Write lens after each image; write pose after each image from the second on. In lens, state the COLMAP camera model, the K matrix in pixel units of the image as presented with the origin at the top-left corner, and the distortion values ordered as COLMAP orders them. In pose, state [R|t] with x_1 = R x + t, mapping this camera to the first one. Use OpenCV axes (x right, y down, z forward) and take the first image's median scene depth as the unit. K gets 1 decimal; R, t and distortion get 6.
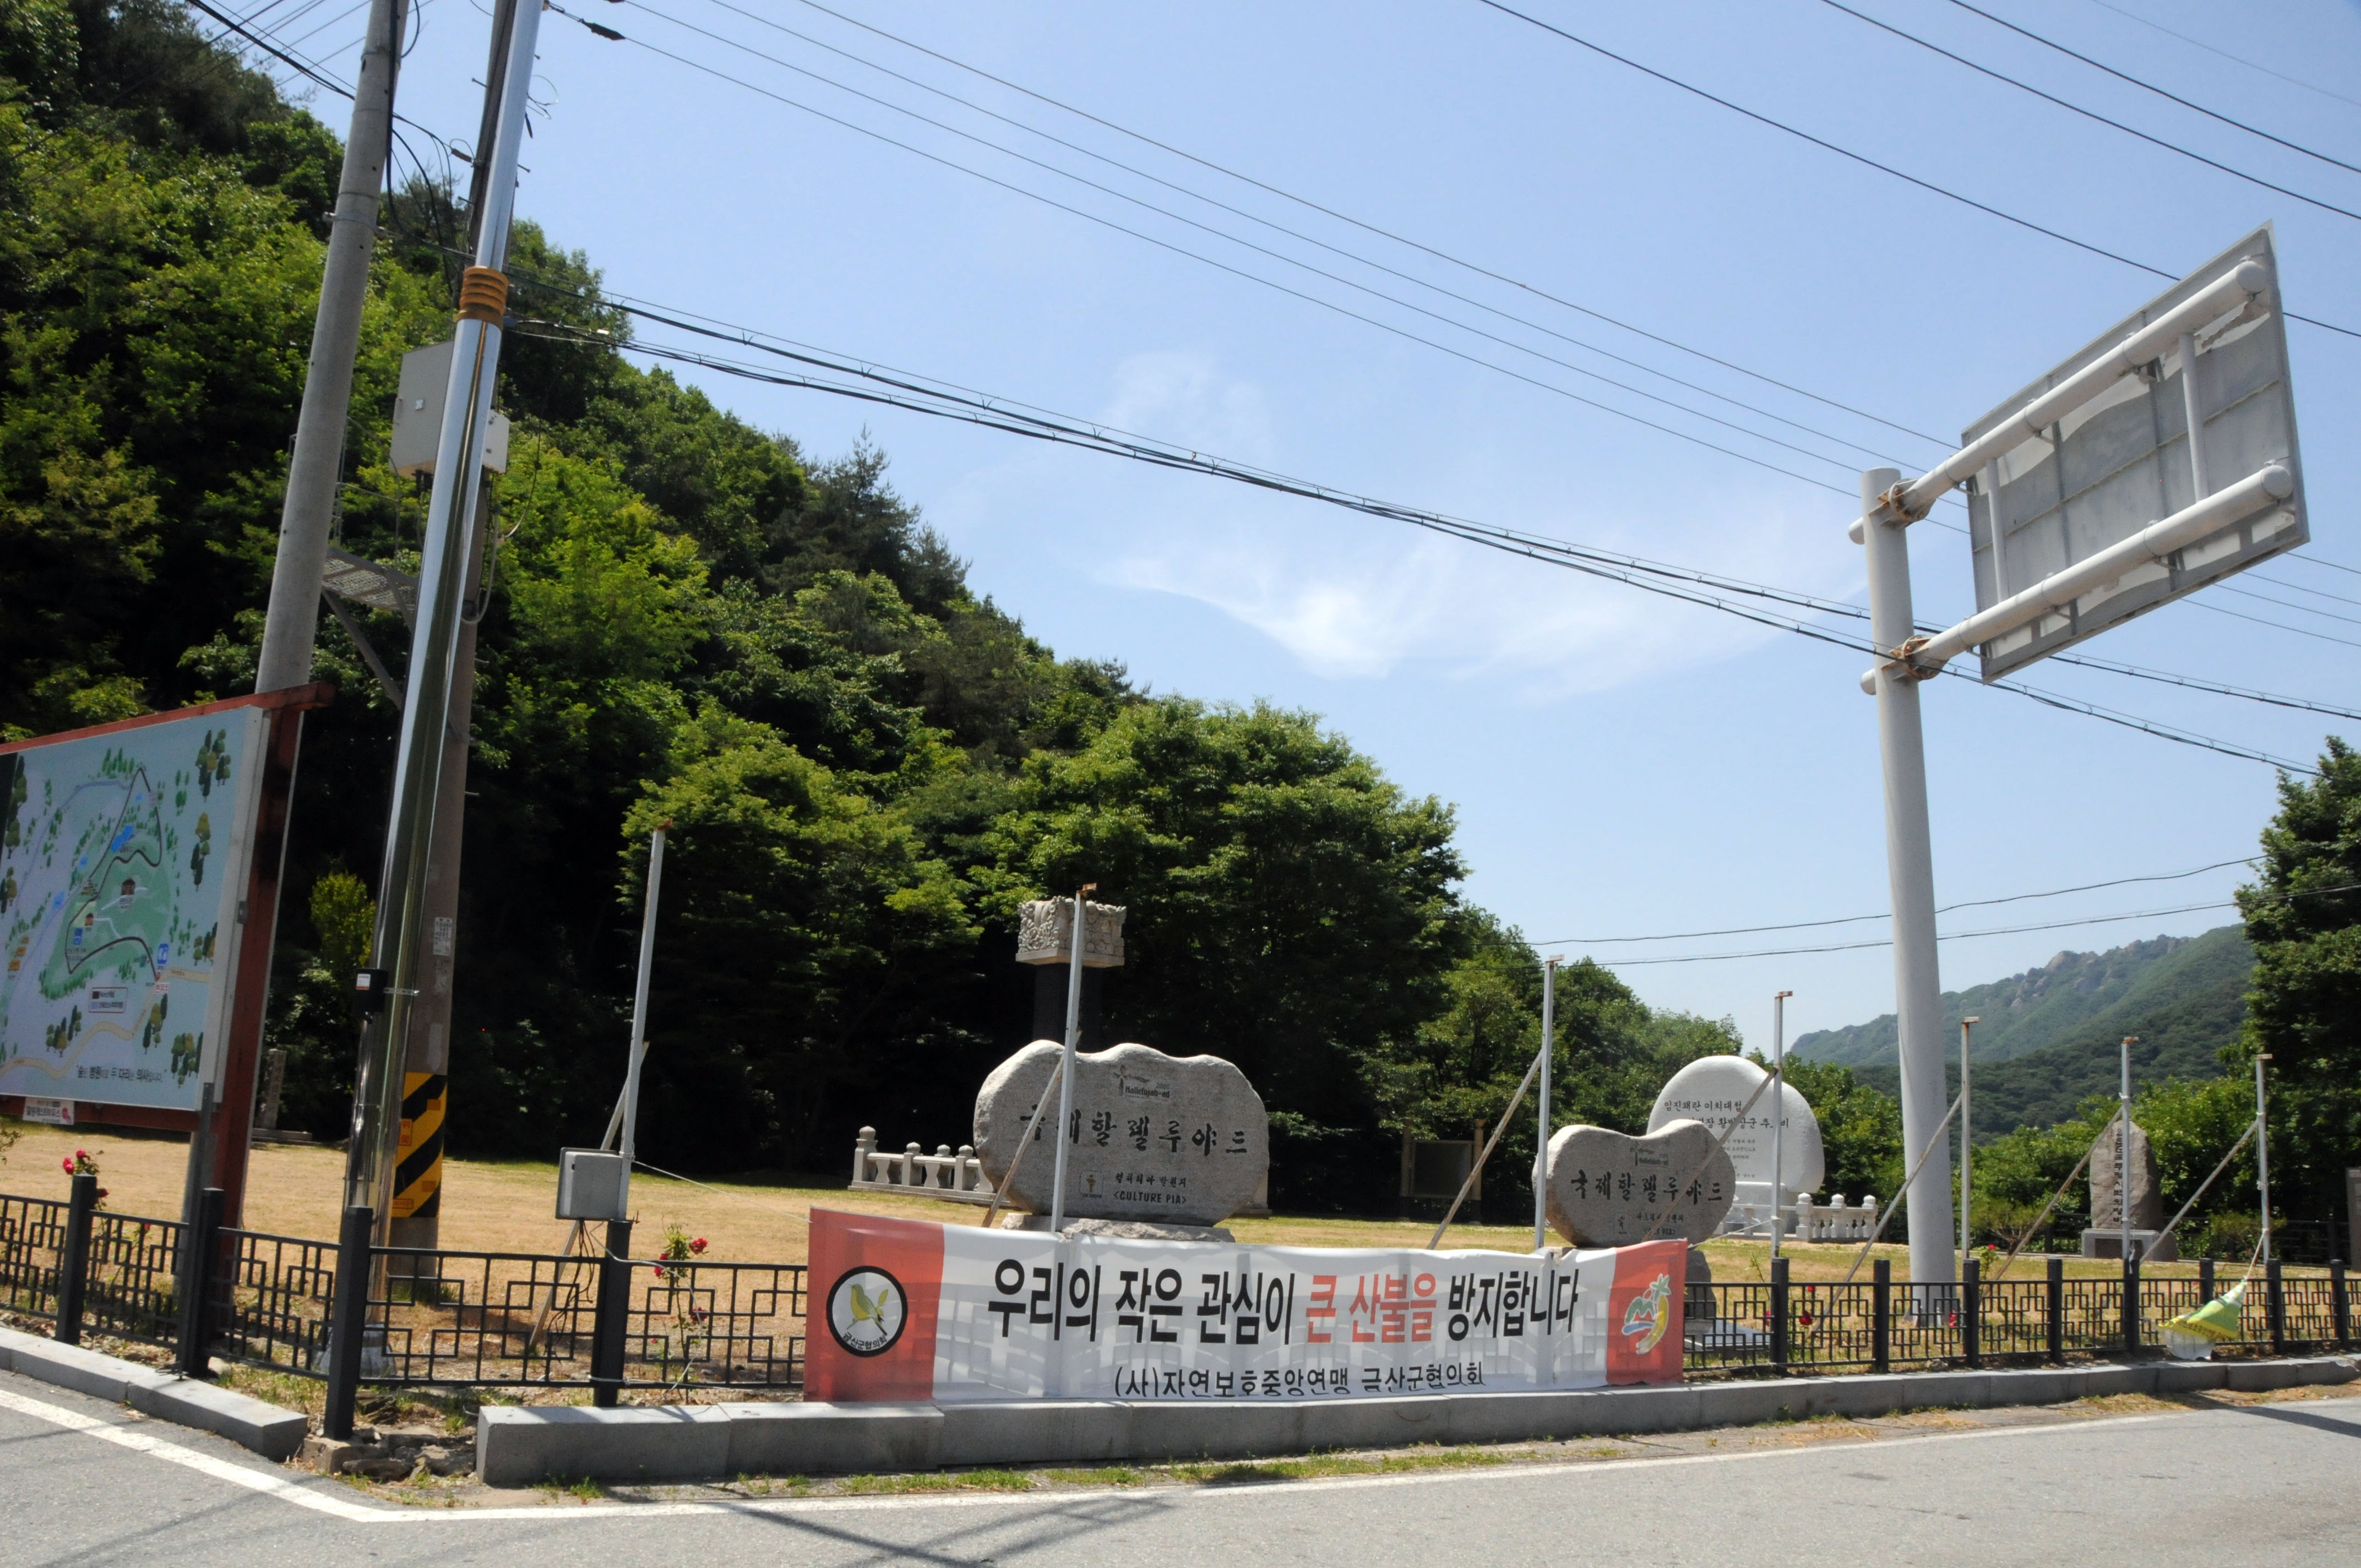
lens RADIAL K [[1839.4, 0, 1181.8], [0, 1839.4, 828.5], [0, 0, 1]] dist [-0.153281, 0.091075]
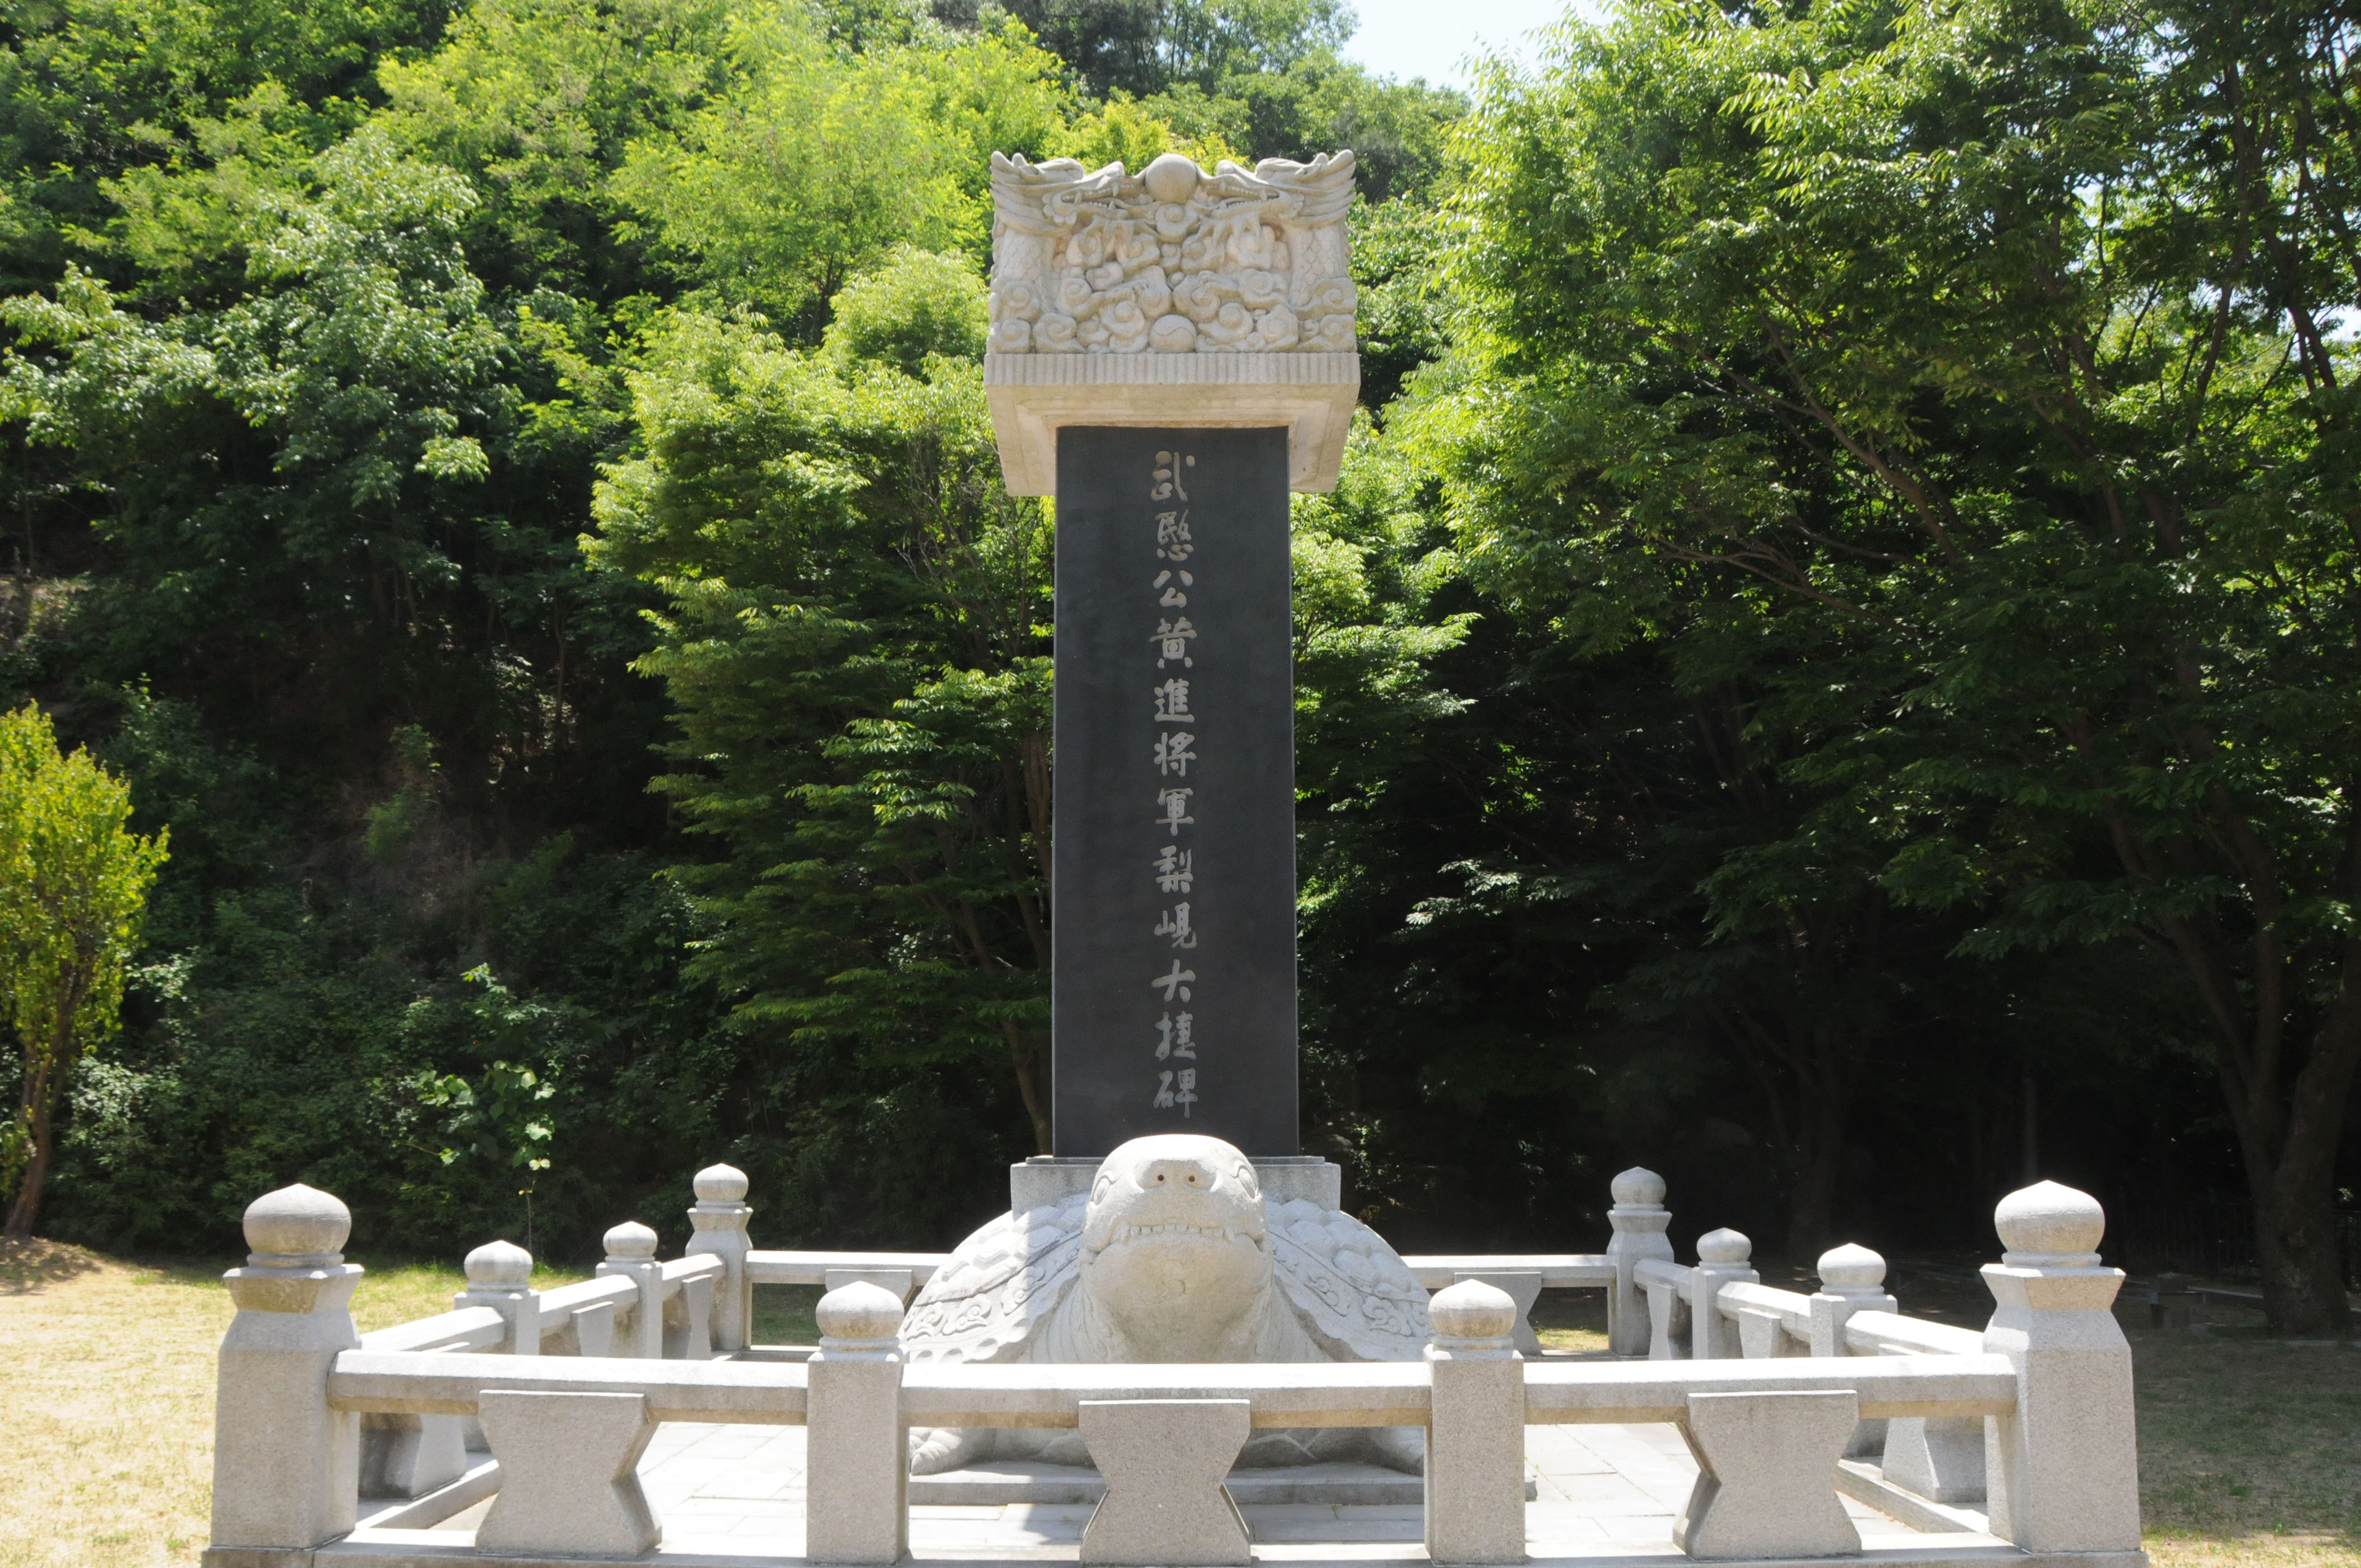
lens RADIAL K [[1839.4, 0, 1181.8], [0, 1839.4, 828.5], [0, 0, 1]] dist [-0.153281, 0.091075]
pose [[0.761842, -0.156376, -0.628604, 0.073656], [0.149493, 0.986672, -0.064272, 0.123063], [0.630276, -0.045007, 0.775065, 0.720684]]
